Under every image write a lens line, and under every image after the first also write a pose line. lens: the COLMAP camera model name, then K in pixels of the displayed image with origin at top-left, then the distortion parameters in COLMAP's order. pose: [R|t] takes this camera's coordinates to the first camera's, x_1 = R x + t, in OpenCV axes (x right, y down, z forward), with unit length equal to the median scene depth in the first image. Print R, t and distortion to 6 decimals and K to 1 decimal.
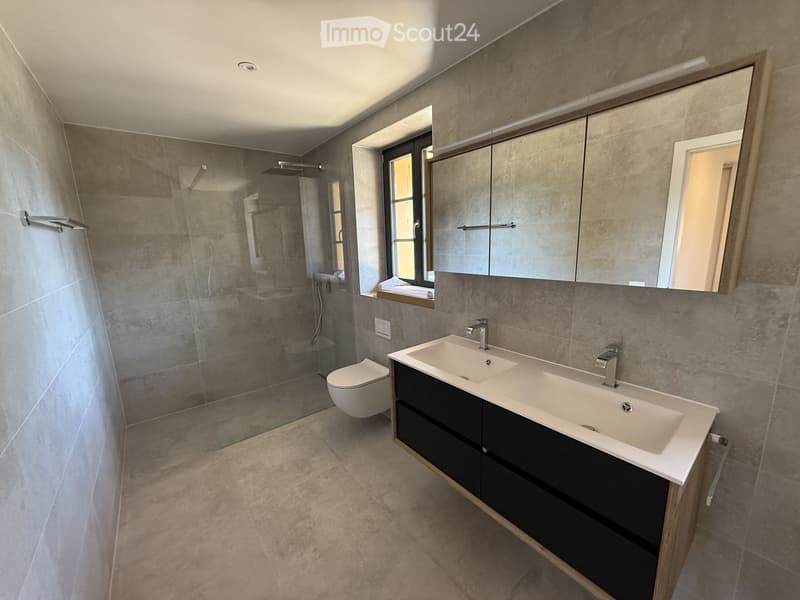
lens RADIAL K [[316.3, 0, 397.8], [0, 316.3, 300.6], [0, 0, 1]] dist [-0.001989, 0.000150]
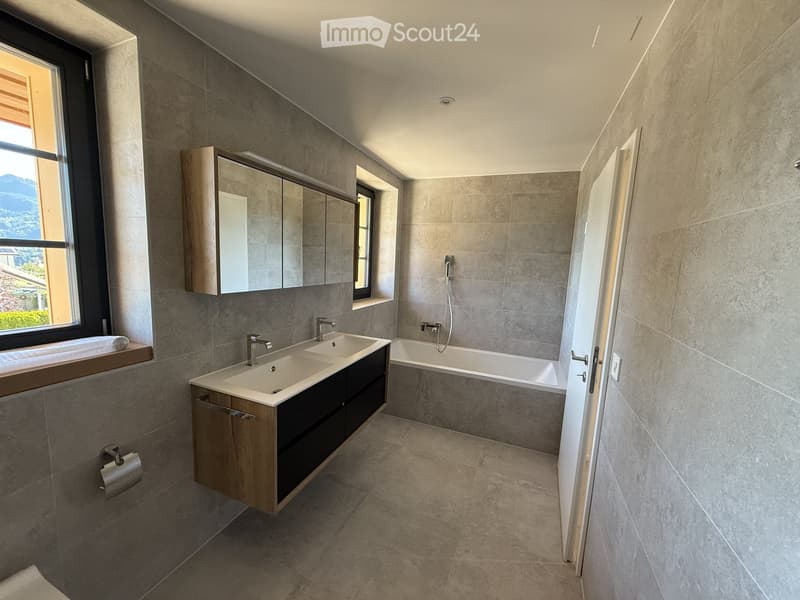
lens RADIAL K [[316.3, 0, 397.8], [0, 316.3, 300.6], [0, 0, 1]] dist [-0.001989, 0.000150]
pose [[-0.469201, -0.090510, 0.878441, -0.938011], [0.146902, 0.972874, 0.178704, -0.180981], [-0.870787, 0.212893, -0.443178, 1.157027]]
